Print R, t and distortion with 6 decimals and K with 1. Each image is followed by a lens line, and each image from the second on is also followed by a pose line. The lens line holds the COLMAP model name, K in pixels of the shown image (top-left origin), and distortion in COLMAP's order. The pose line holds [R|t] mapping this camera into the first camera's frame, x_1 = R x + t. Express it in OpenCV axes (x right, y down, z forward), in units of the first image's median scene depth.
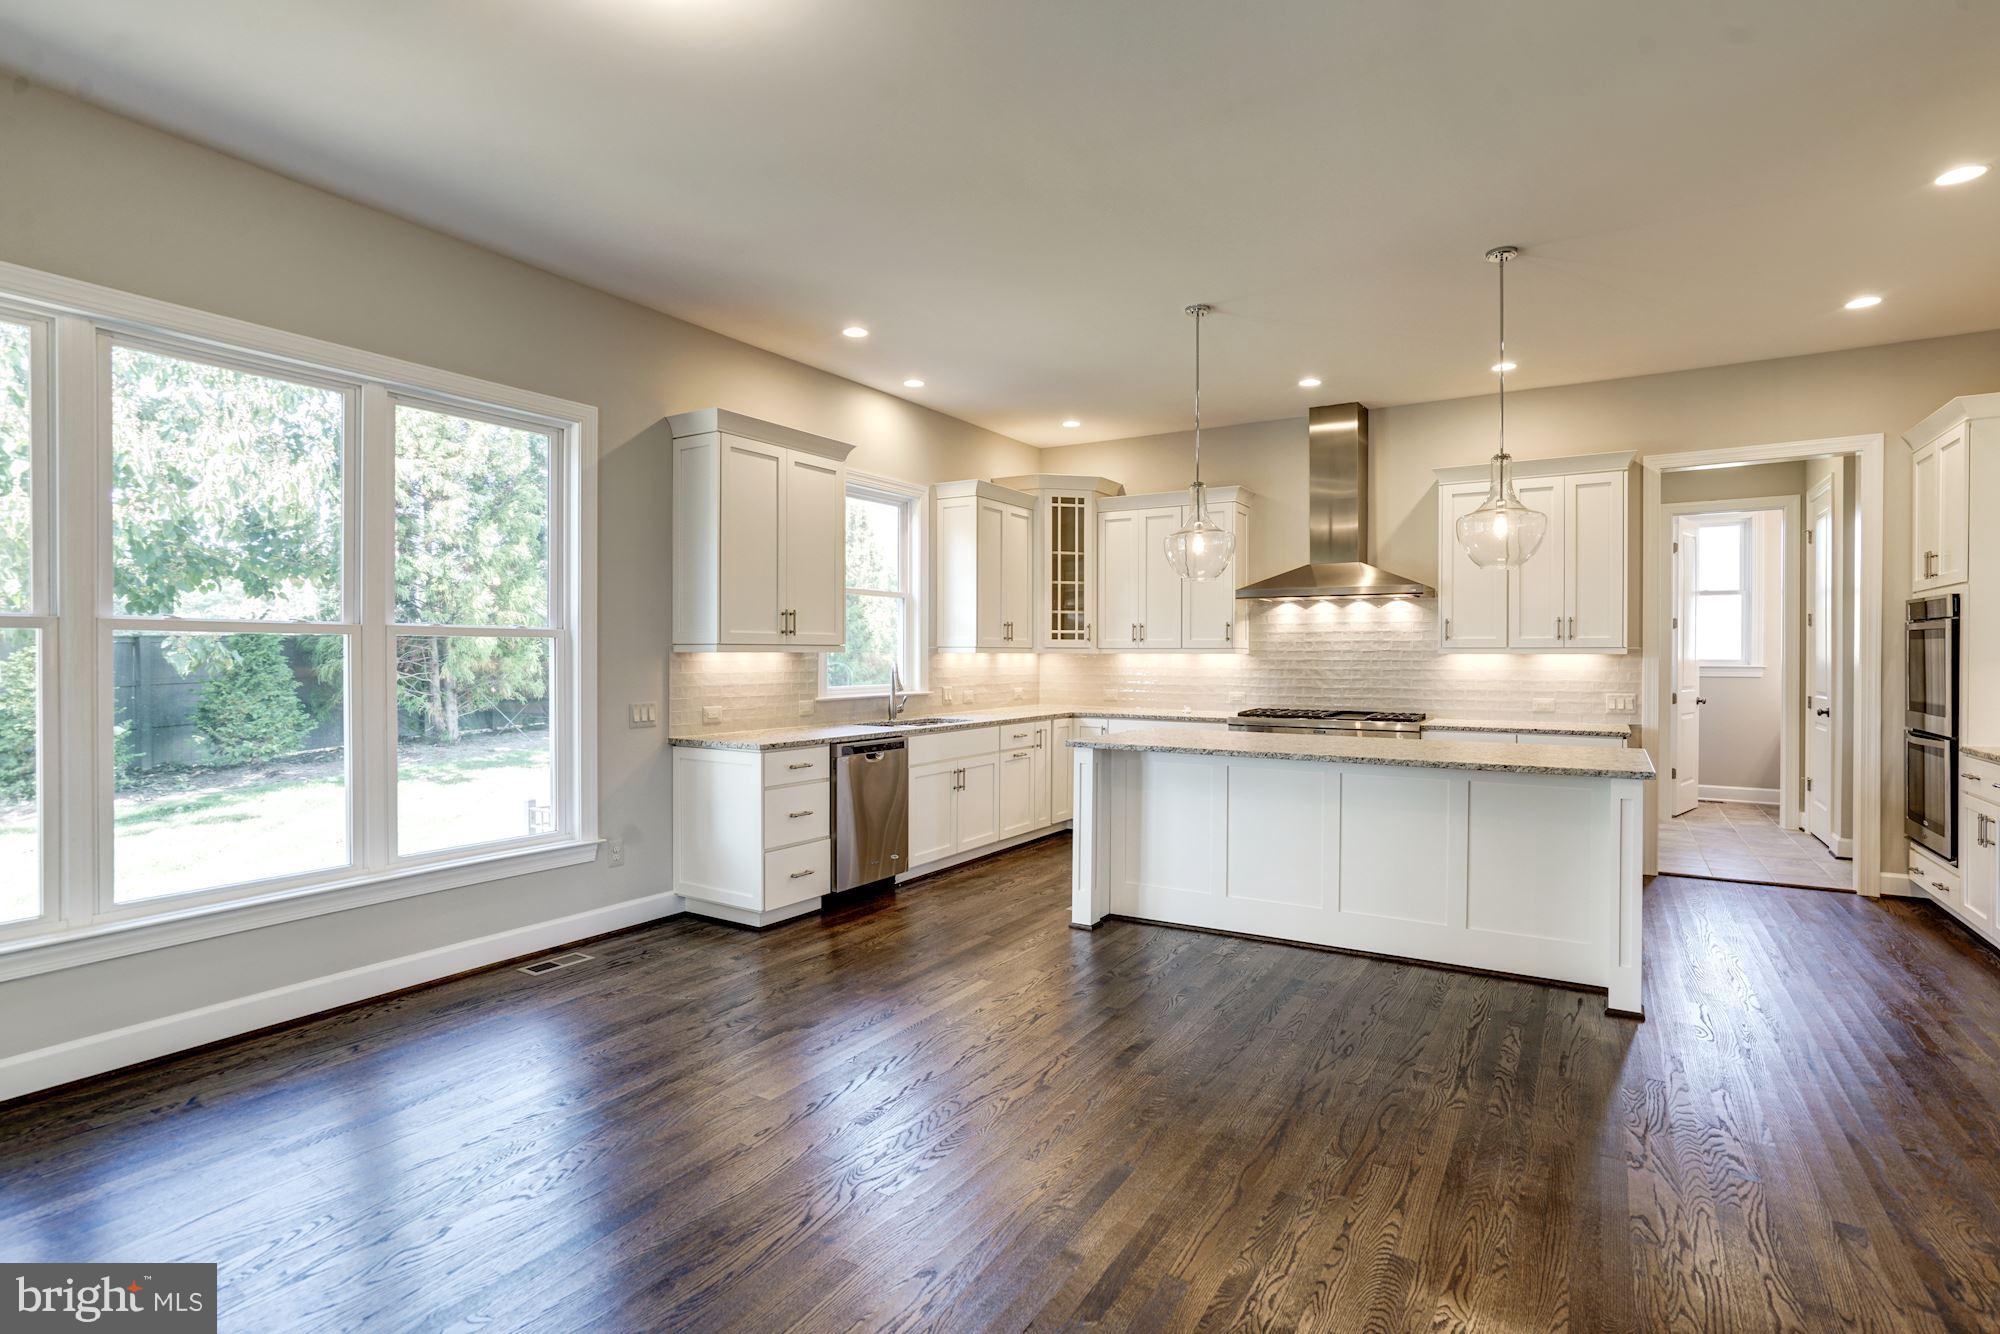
lens RADIAL K [[980.1, 0, 999.7], [0, 980.1, 658.0], [0, 0, 1]] dist [-0.005466, 0.002779]
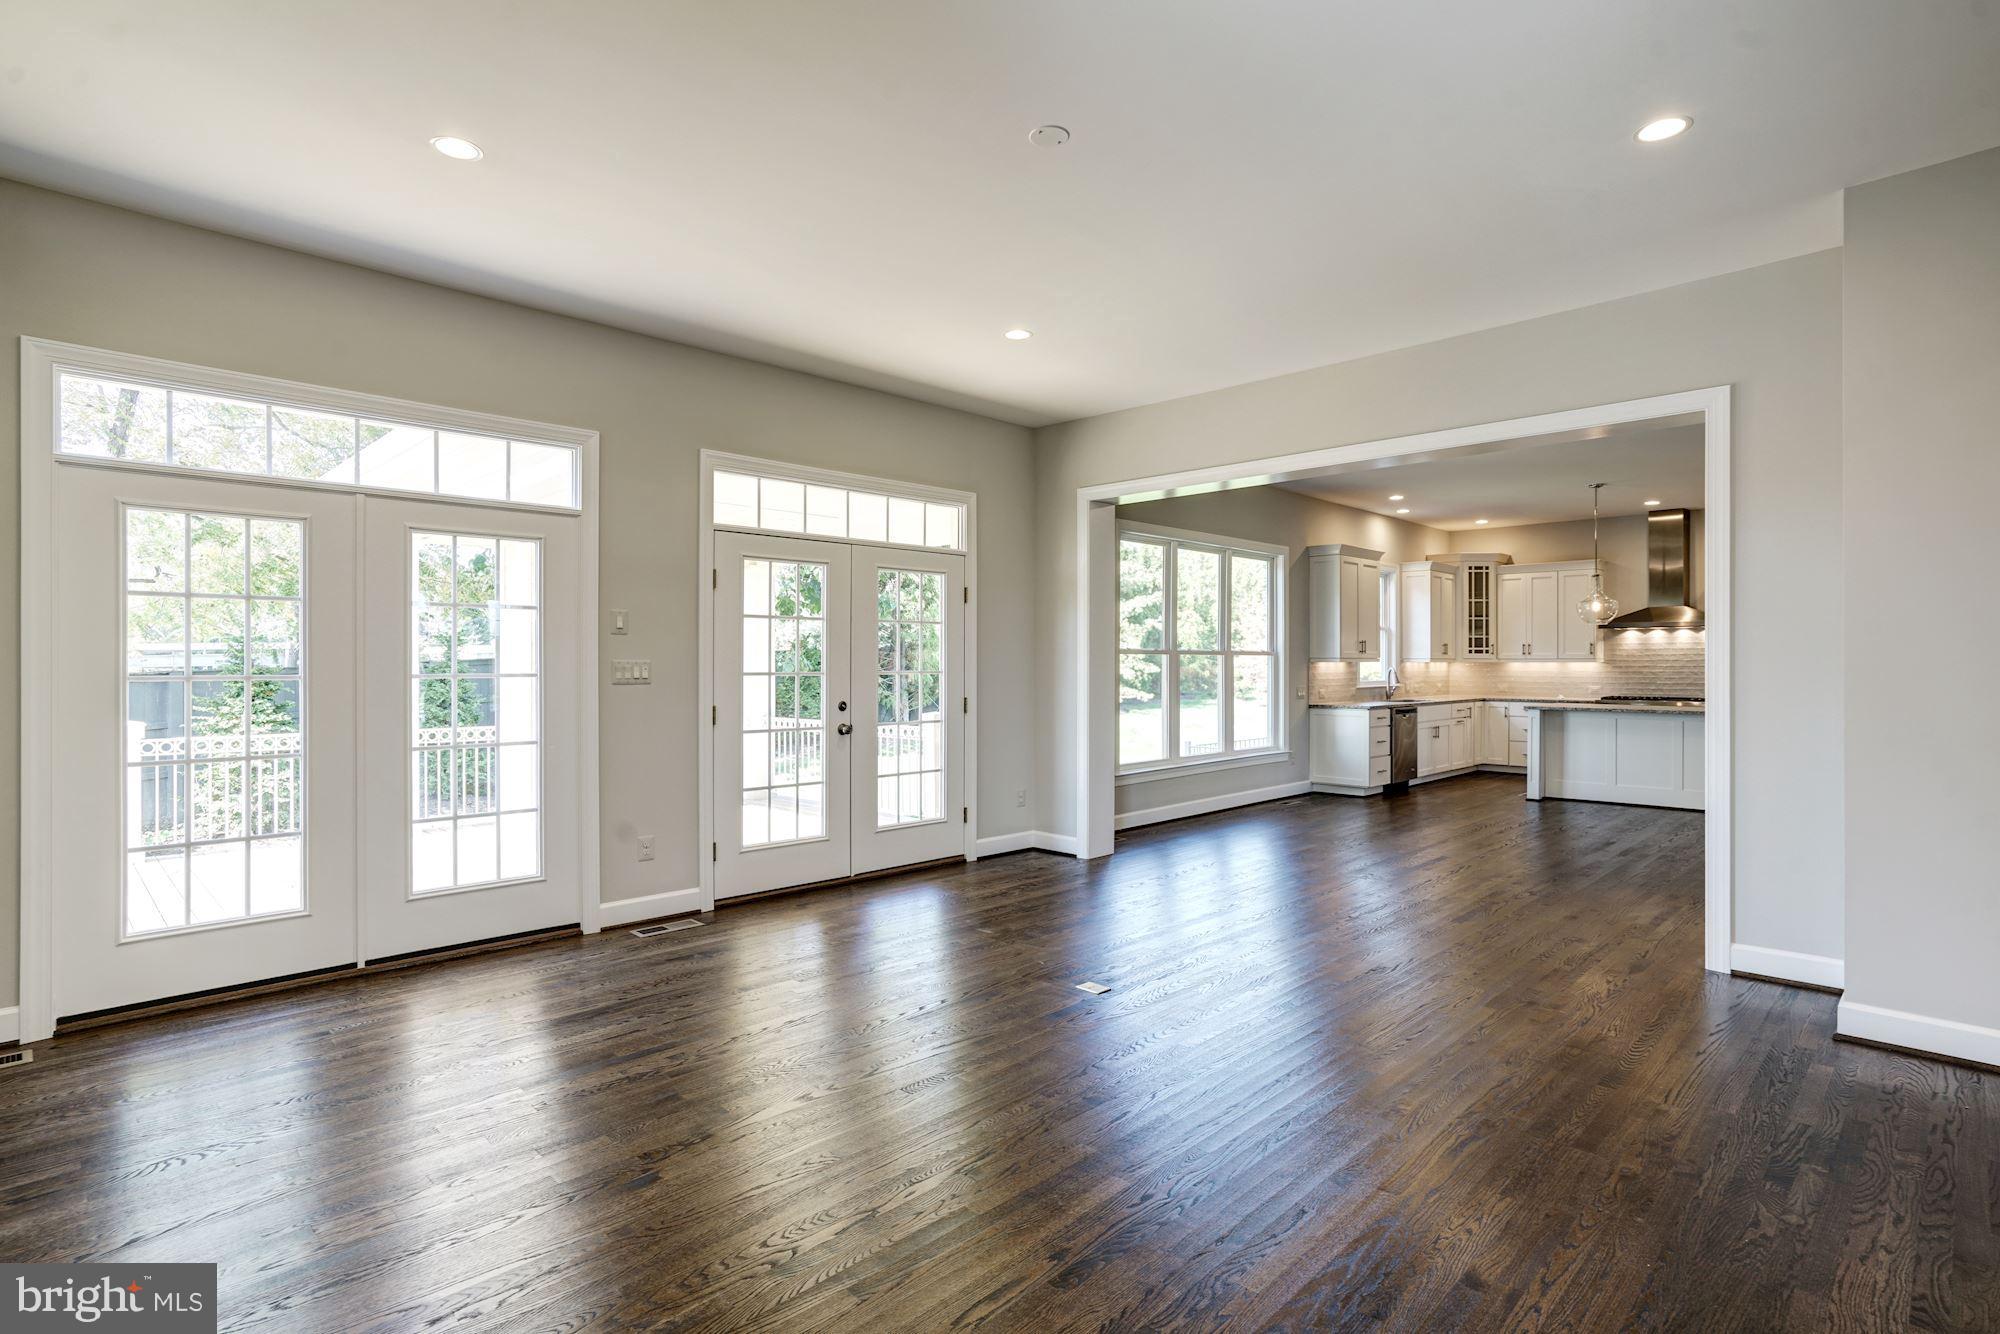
lens RADIAL K [[980.1, 0, 1007.9], [0, 980.1, 666.6], [0, 0, 1]] dist [-0.005466, 0.002779]
pose [[0.974998, -0.000136, -0.222213, -0.366834], [0.000342, 1.000000, 0.000887, 0.001376], [0.222212, -0.000940, 0.974998, -0.837033]]
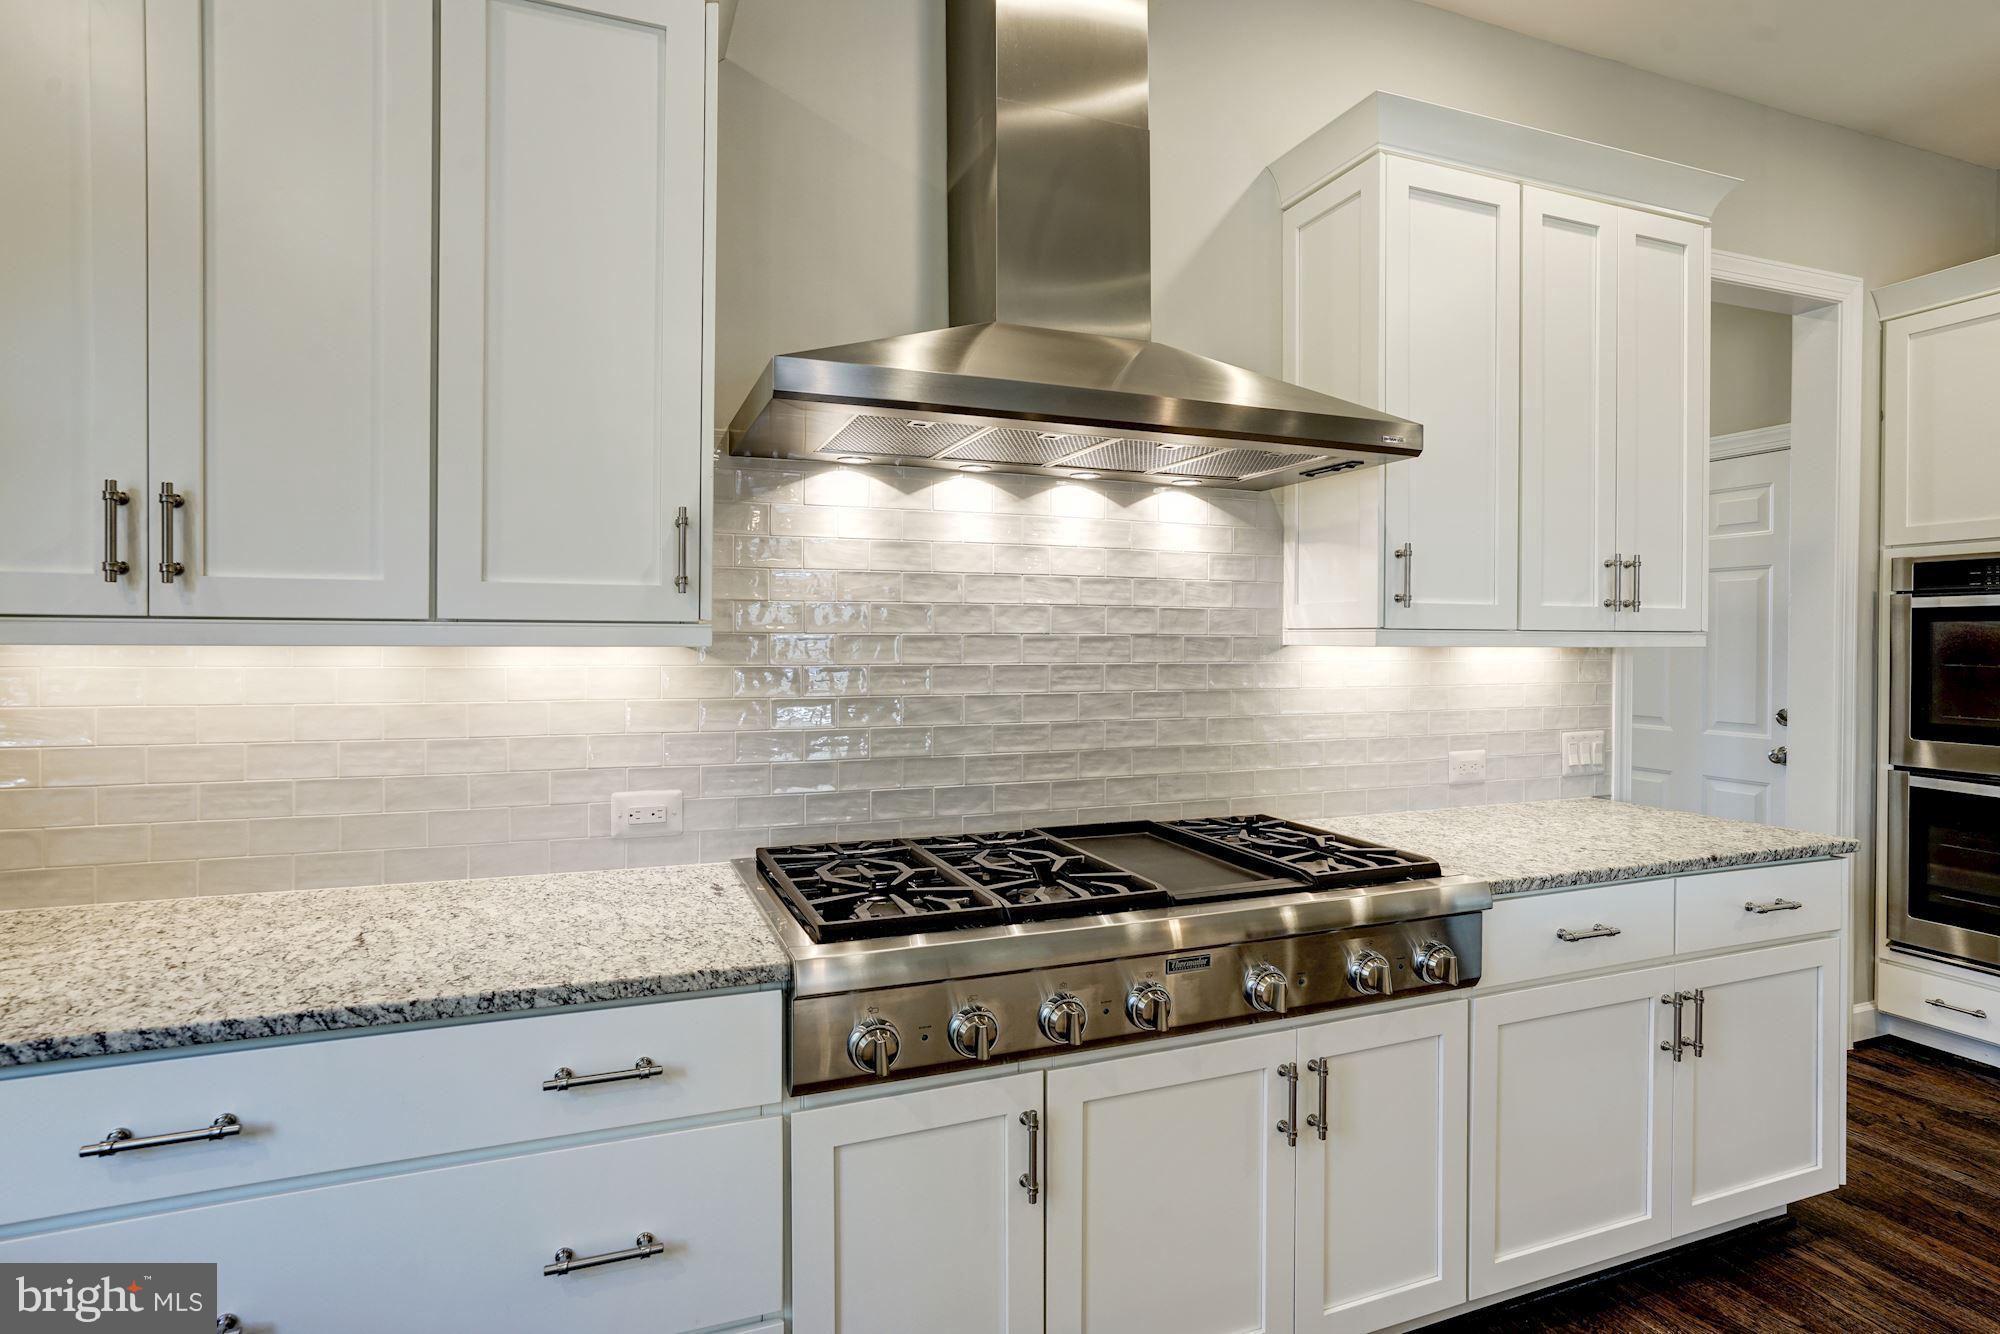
lens RADIAL K [[980.1, 0, 1009.2], [0, 980.1, 652.9], [0, 0, 1]] dist [-0.005466, 0.002779]
pose [[0.563792, -0.010507, 0.825850, 0.089136], [0.000597, 0.999924, 0.012314, -0.005901], [-0.825917, -0.006450, 0.563755, 0.843754]]
